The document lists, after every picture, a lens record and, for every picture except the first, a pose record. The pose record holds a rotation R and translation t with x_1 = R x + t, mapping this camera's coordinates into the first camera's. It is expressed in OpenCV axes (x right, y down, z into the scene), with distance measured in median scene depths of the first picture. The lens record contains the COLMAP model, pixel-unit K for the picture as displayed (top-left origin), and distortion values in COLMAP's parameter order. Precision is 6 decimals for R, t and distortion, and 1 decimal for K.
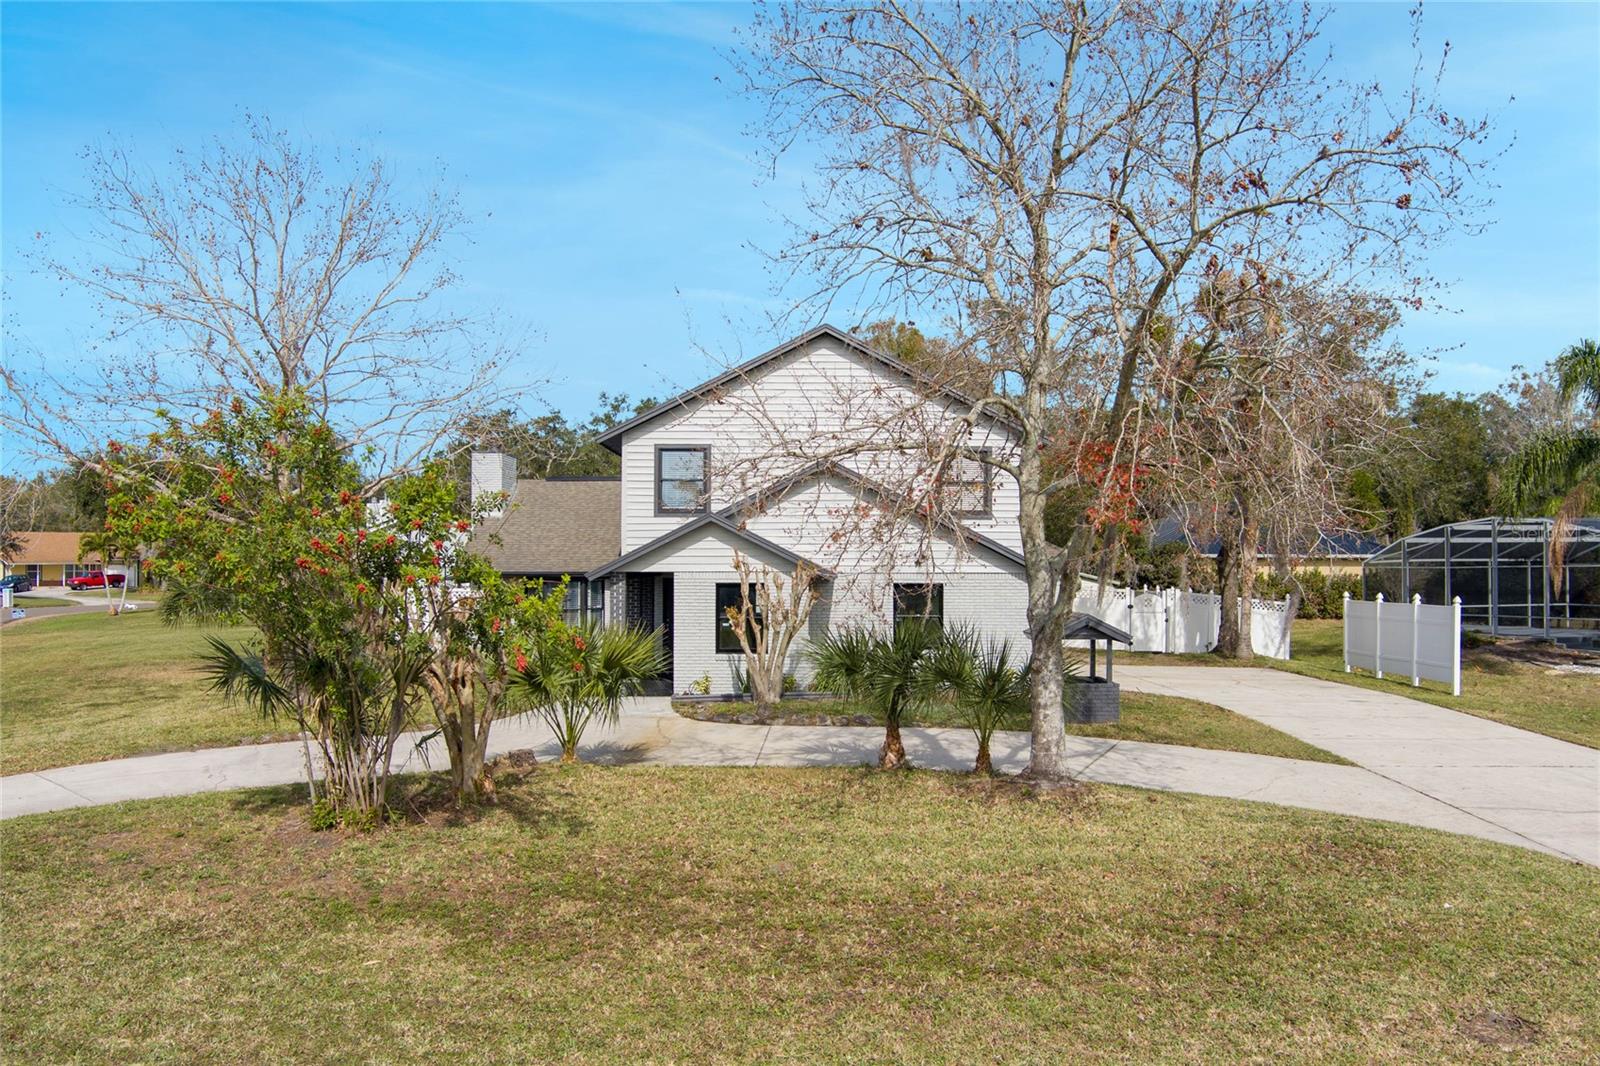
lens RADIAL K [[1300.4, 0, 801.5], [0, 1300.4, 553.4], [0, 0, 1]] dist [-0.064413, 0.001912]
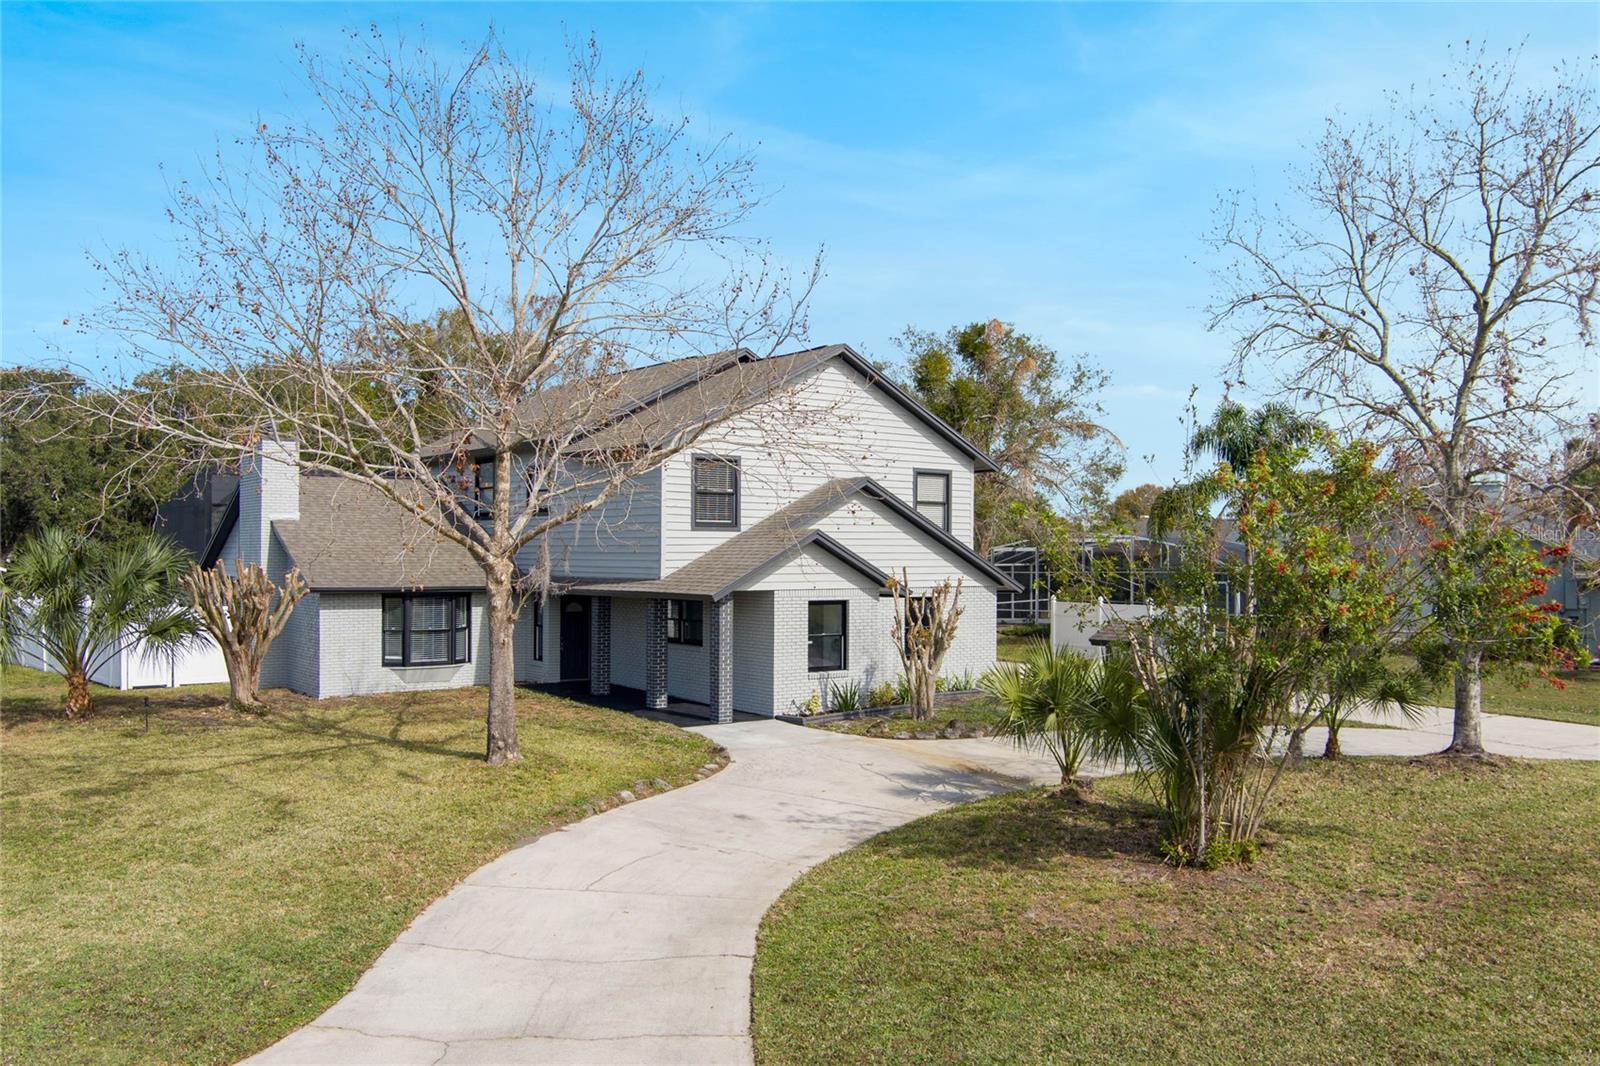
lens RADIAL K [[1300.4, 0, 801.5], [0, 1300.4, 553.4], [0, 0, 1]] dist [-0.064413, 0.001912]
pose [[0.795359, 0.003790, 0.606126, -0.673677], [-0.006863, 0.999973, 0.002753, -0.015639], [-0.606099, -0.006349, 0.795364, 0.218107]]
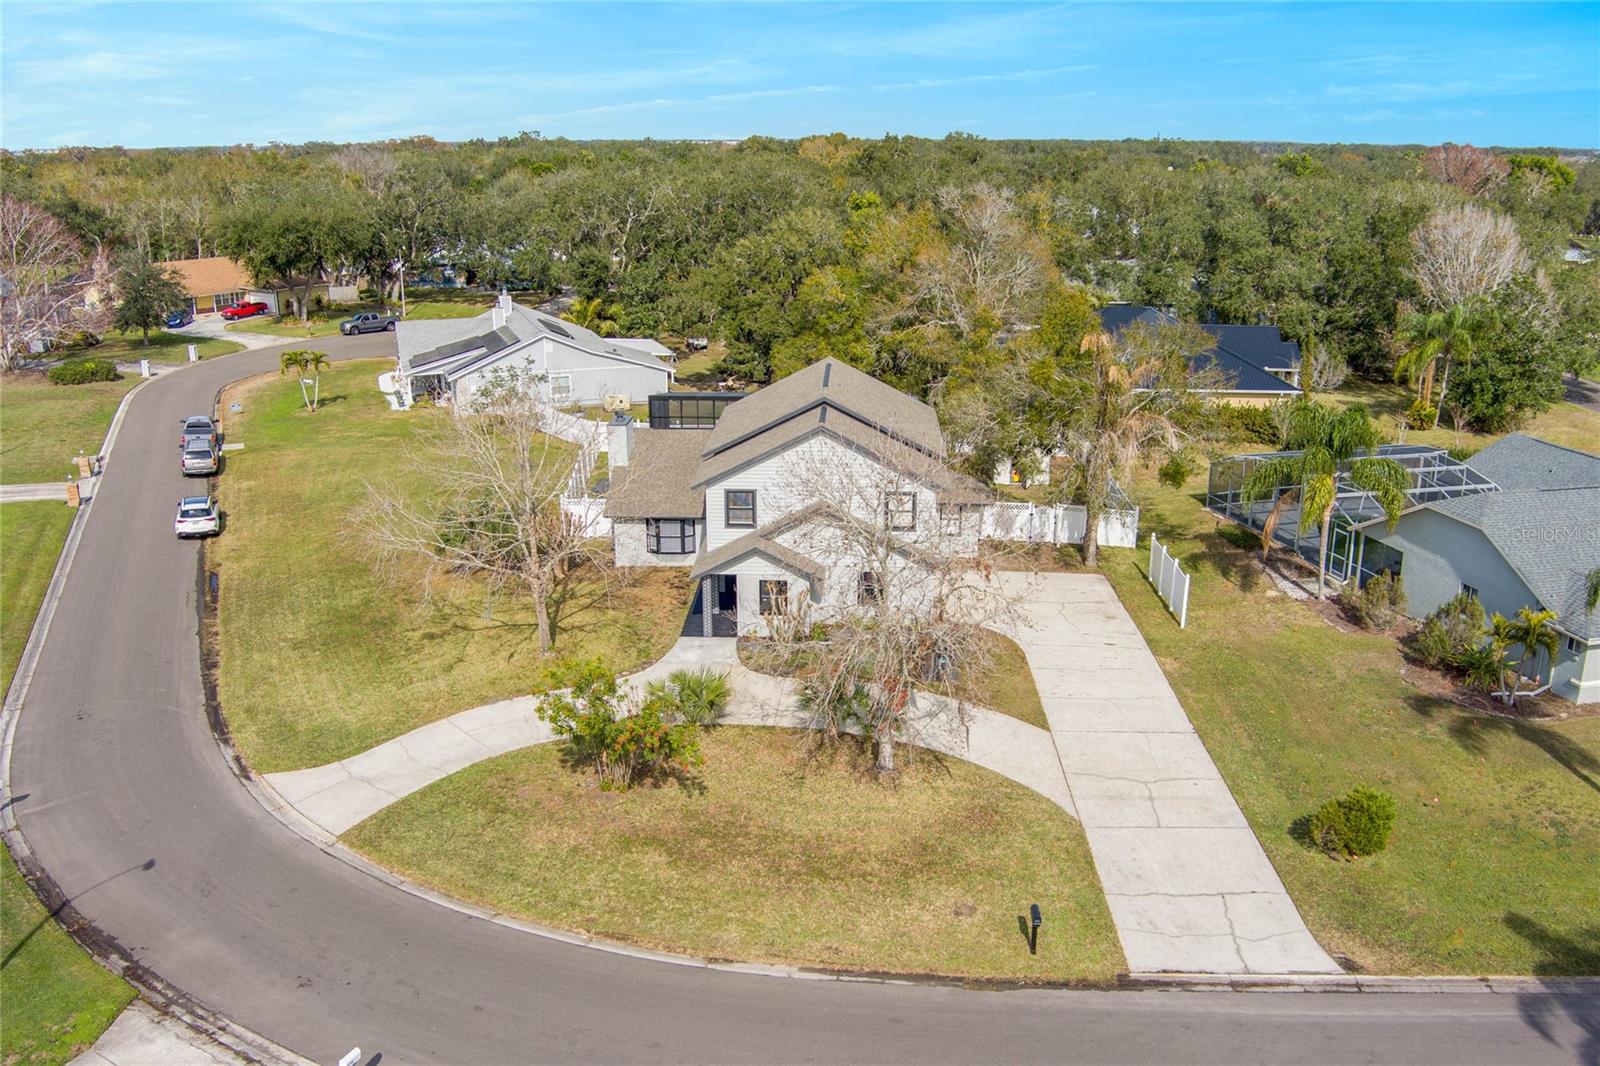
lens RADIAL K [[1300.4, 0, 801.5], [0, 1300.4, 553.4], [0, 0, 1]] dist [-0.064413, 0.001912]
pose [[0.998641, 0.013114, -0.050430, 0.087301], [0.002902, 0.952313, 0.305110, -0.580775], [0.052027, -0.304842, 0.950981, -0.749701]]
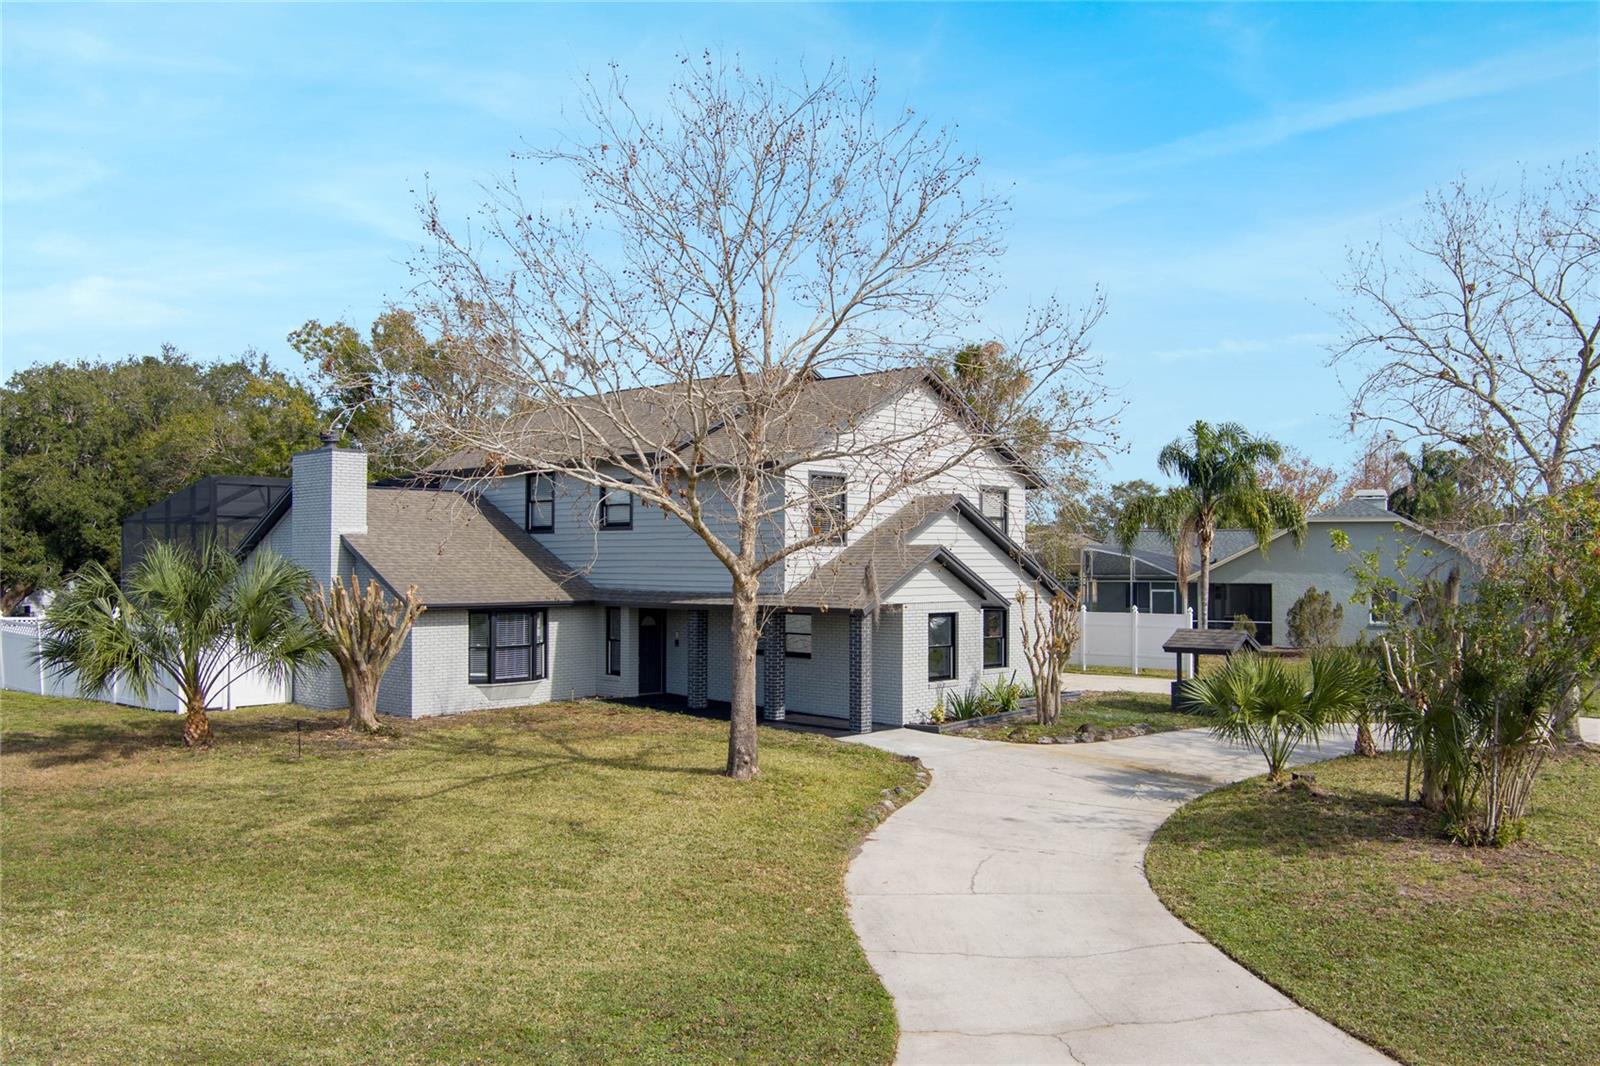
lens RADIAL K [[1300.4, 0, 801.5], [0, 1300.4, 553.4], [0, 0, 1]] dist [-0.064413, 0.001912]
pose [[0.689278, 0.005890, 0.724473, -0.886244], [-0.004916, 0.999982, -0.003454, -0.020447], [-0.724481, -0.001181, 0.689294, 0.365763]]
